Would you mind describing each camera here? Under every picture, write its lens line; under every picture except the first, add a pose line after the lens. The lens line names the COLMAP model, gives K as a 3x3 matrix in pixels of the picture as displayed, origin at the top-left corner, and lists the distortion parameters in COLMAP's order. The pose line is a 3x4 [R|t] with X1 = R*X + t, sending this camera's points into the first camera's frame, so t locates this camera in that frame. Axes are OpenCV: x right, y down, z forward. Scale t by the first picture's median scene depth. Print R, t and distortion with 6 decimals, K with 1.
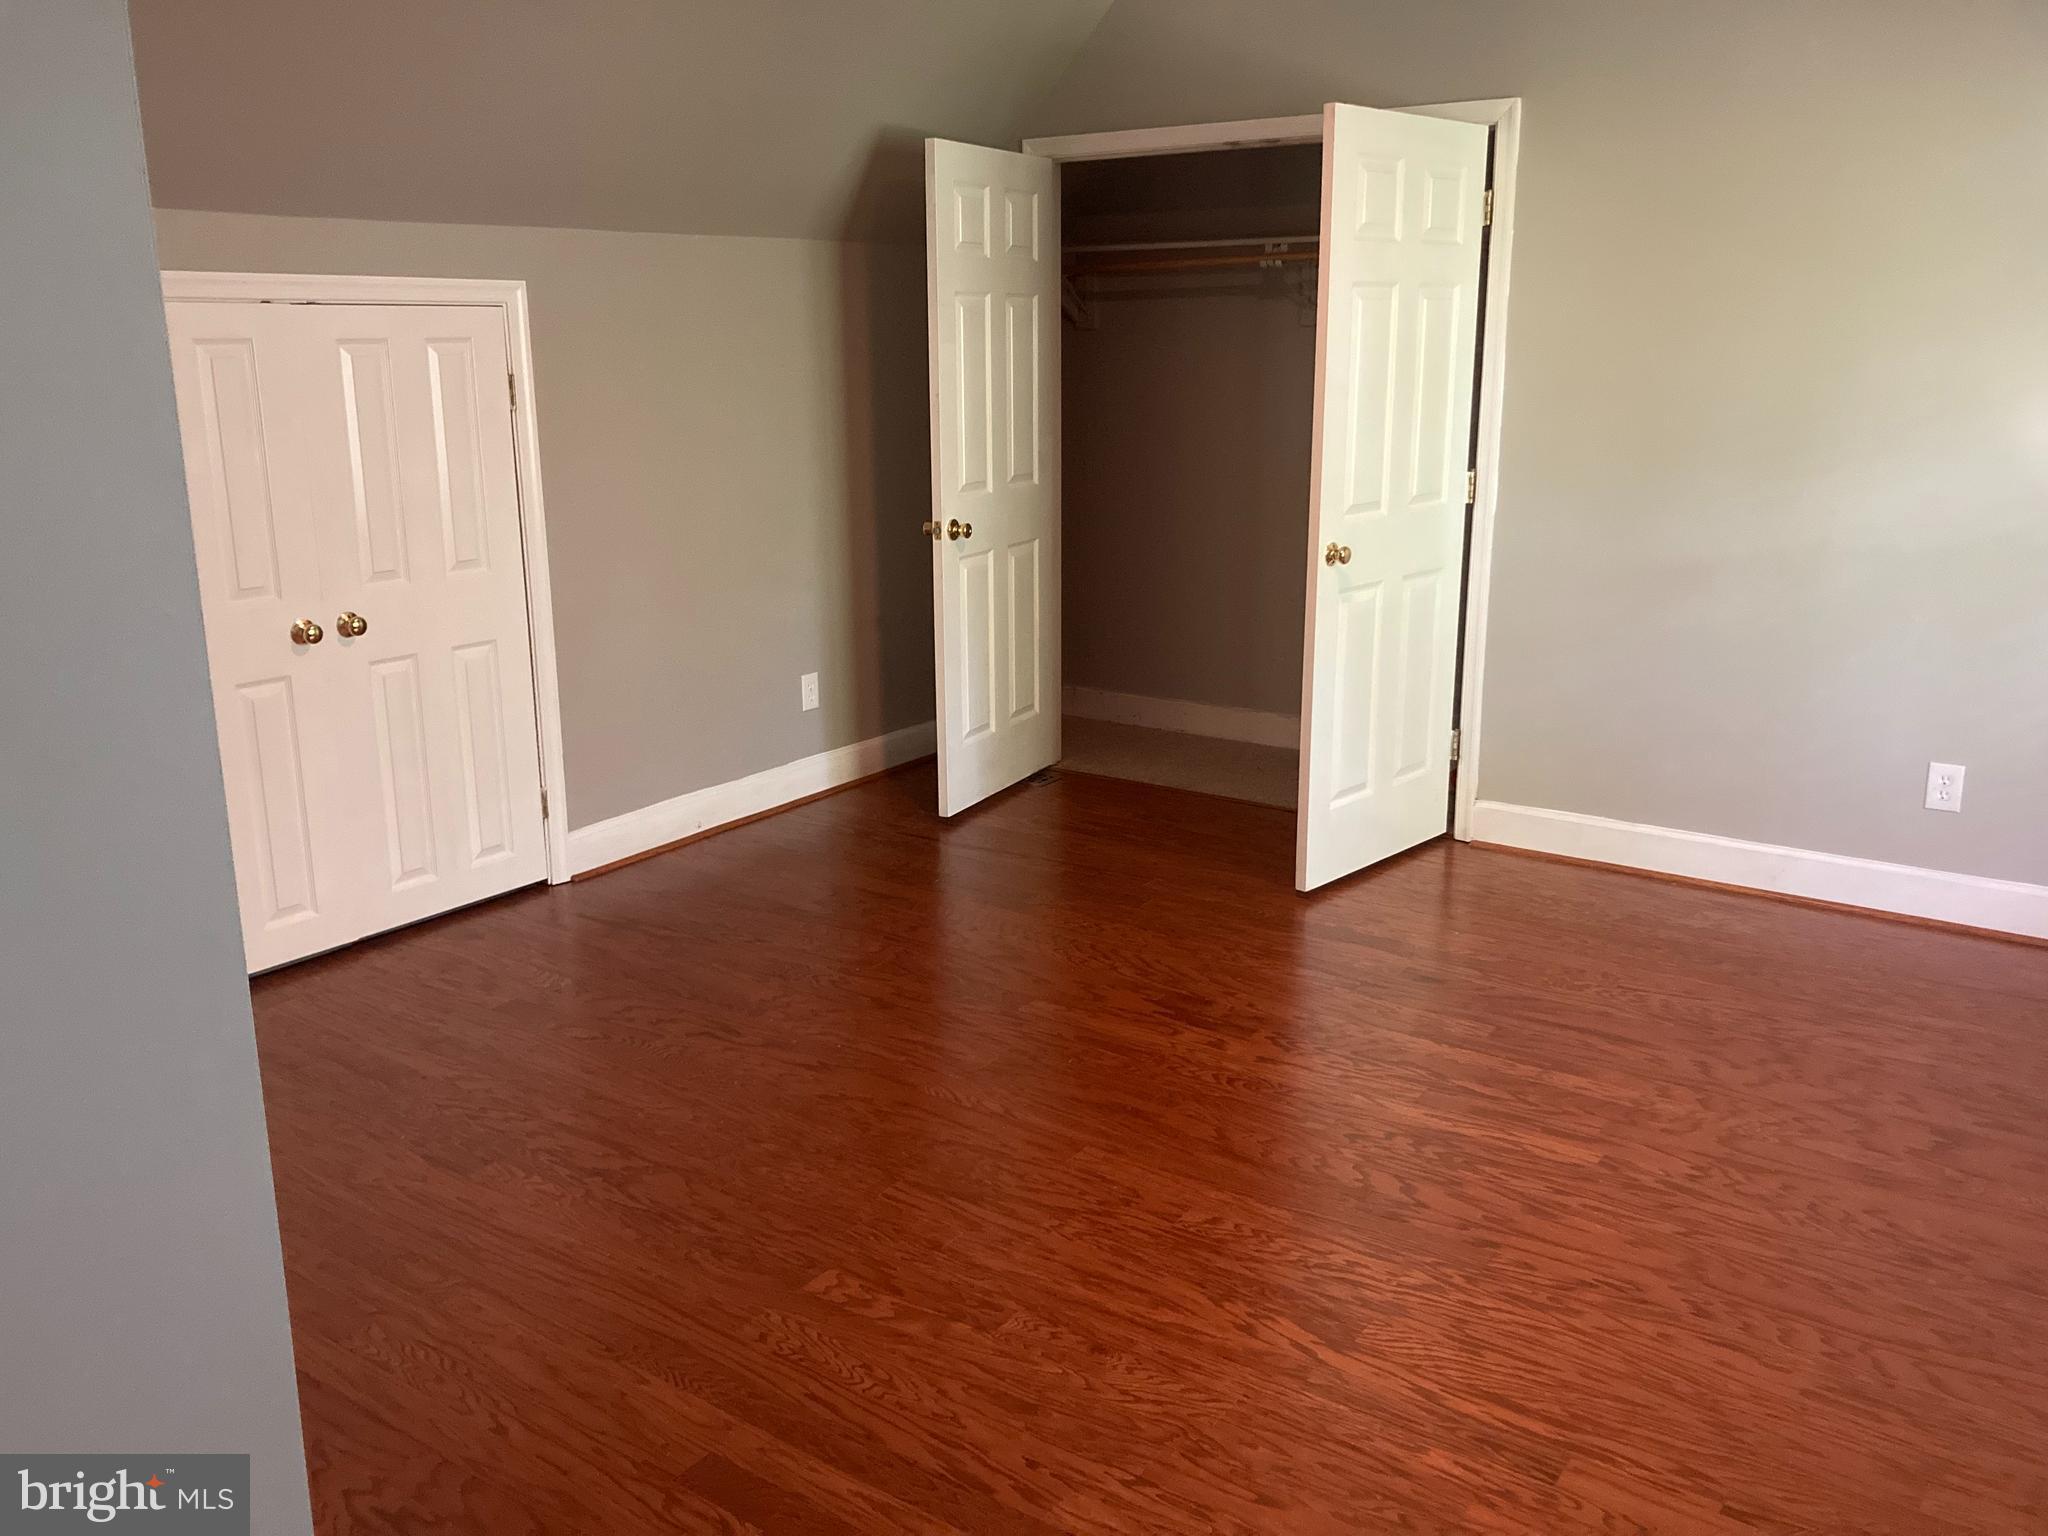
lens RADIAL K [[1695.3, 0, 1020.8], [0, 1695.3, 758.7], [0, 0, 1]] dist [0.016199, 0.006278]
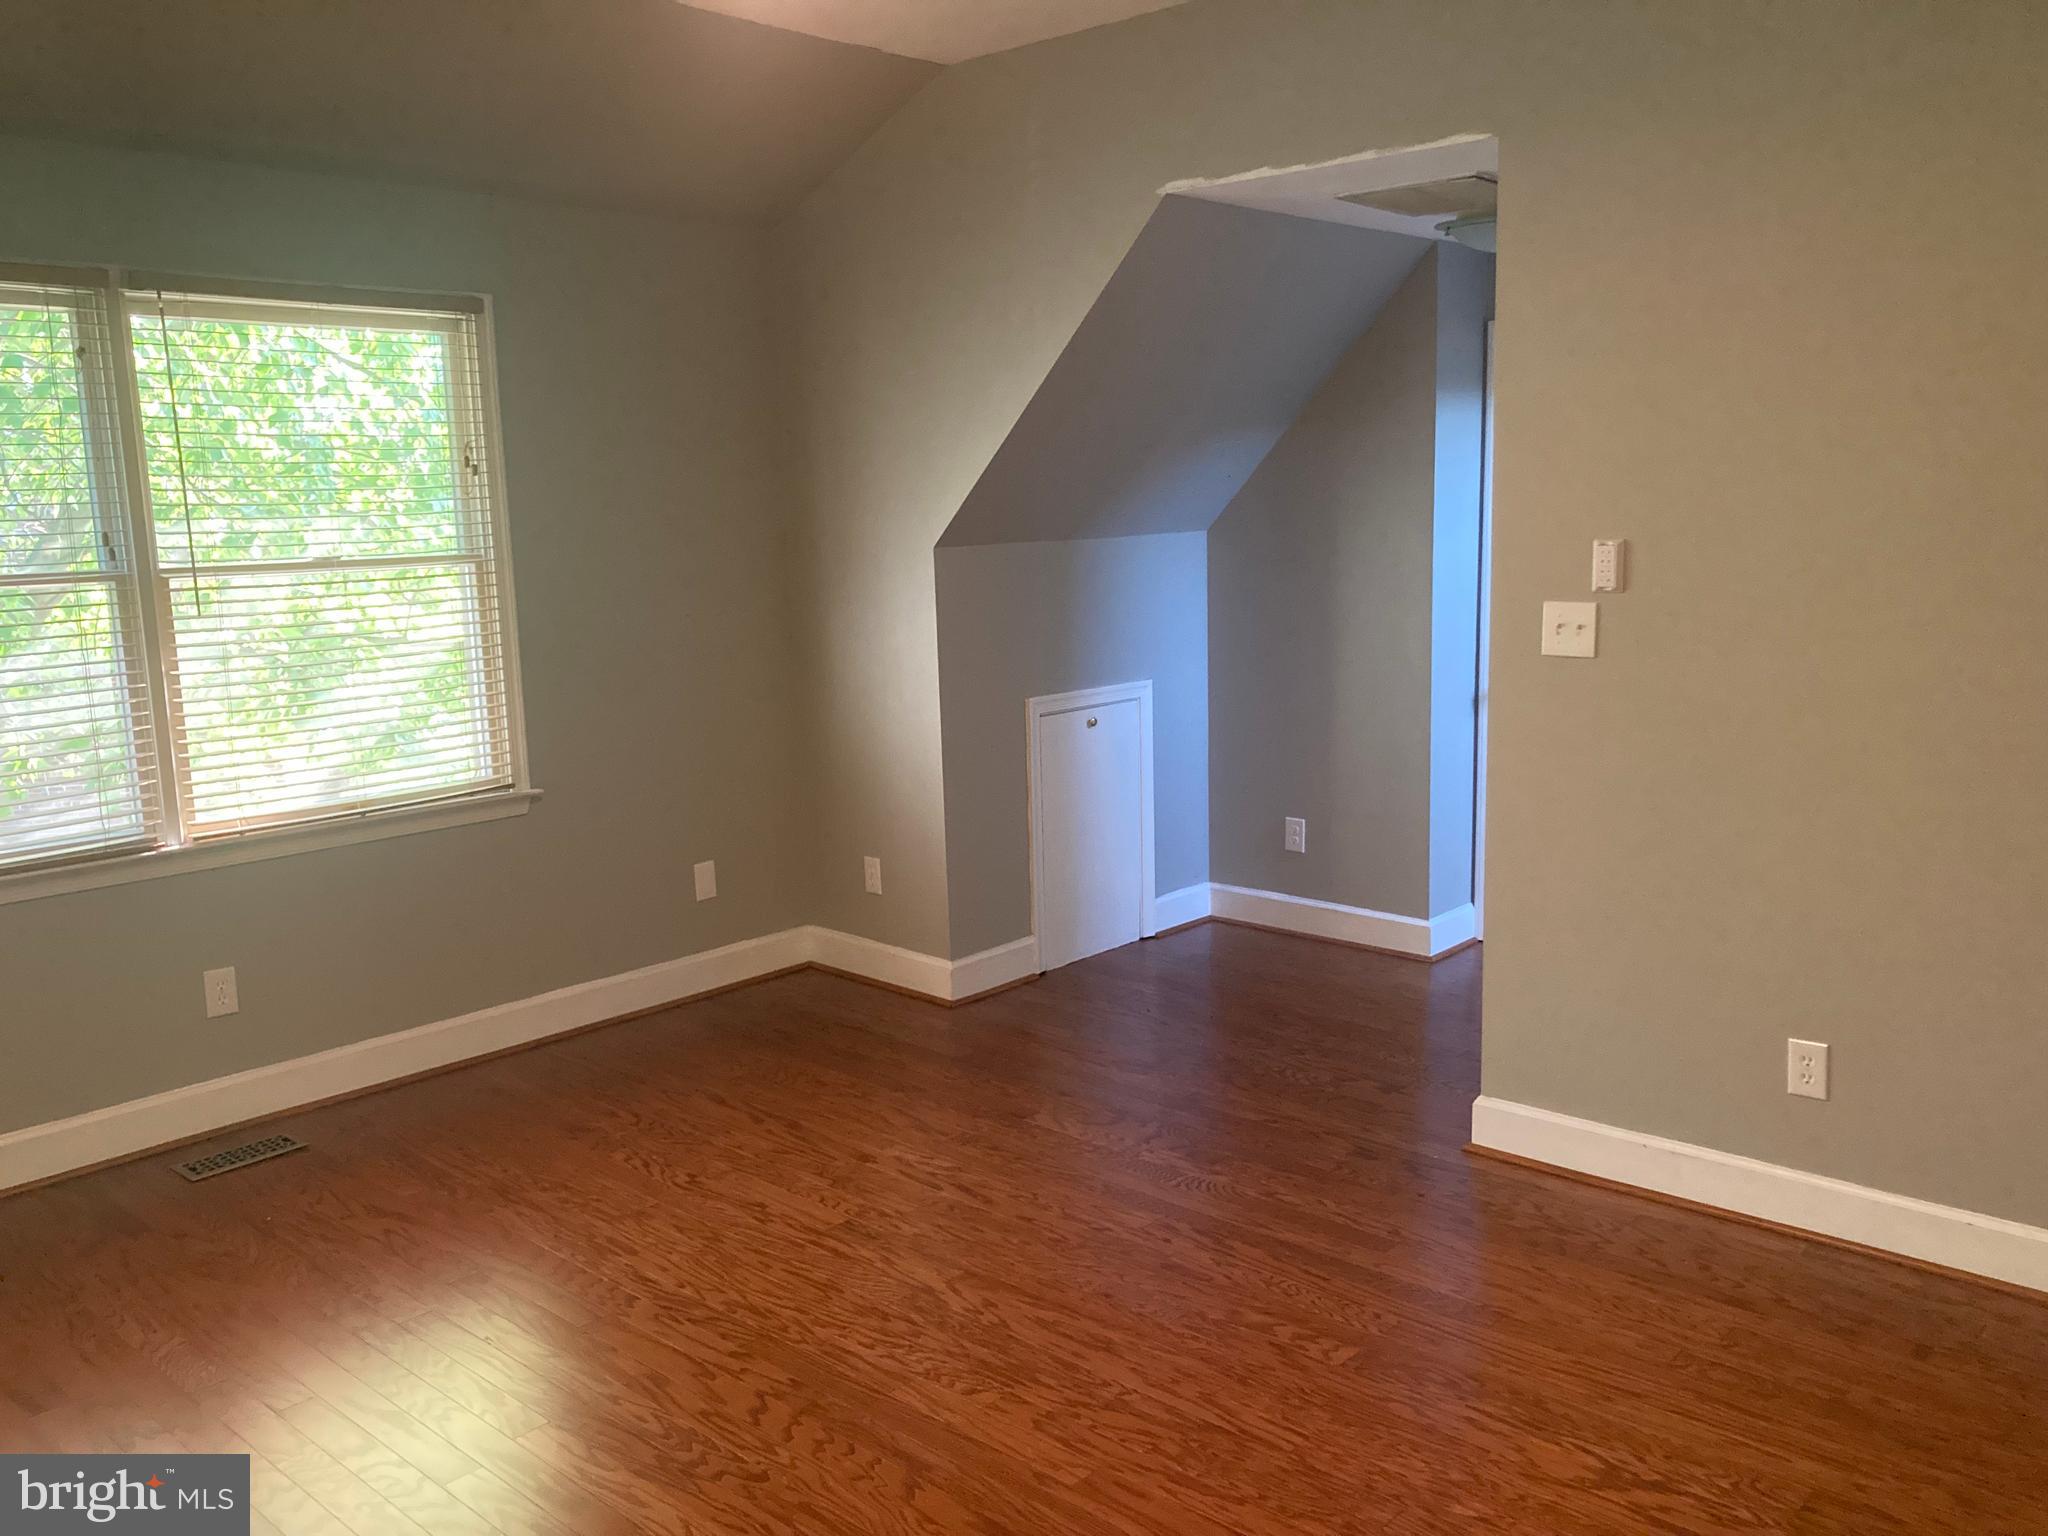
lens RADIAL K [[1695.3, 0, 1024.7], [0, 1695.3, 771.2], [0, 0, 1]] dist [0.016199, 0.006278]
pose [[-0.991774, 0.014172, 0.127214, -0.056924], [0.064139, 0.915104, 0.398084, -0.504494], [-0.110772, 0.402969, -0.908485, 1.893240]]
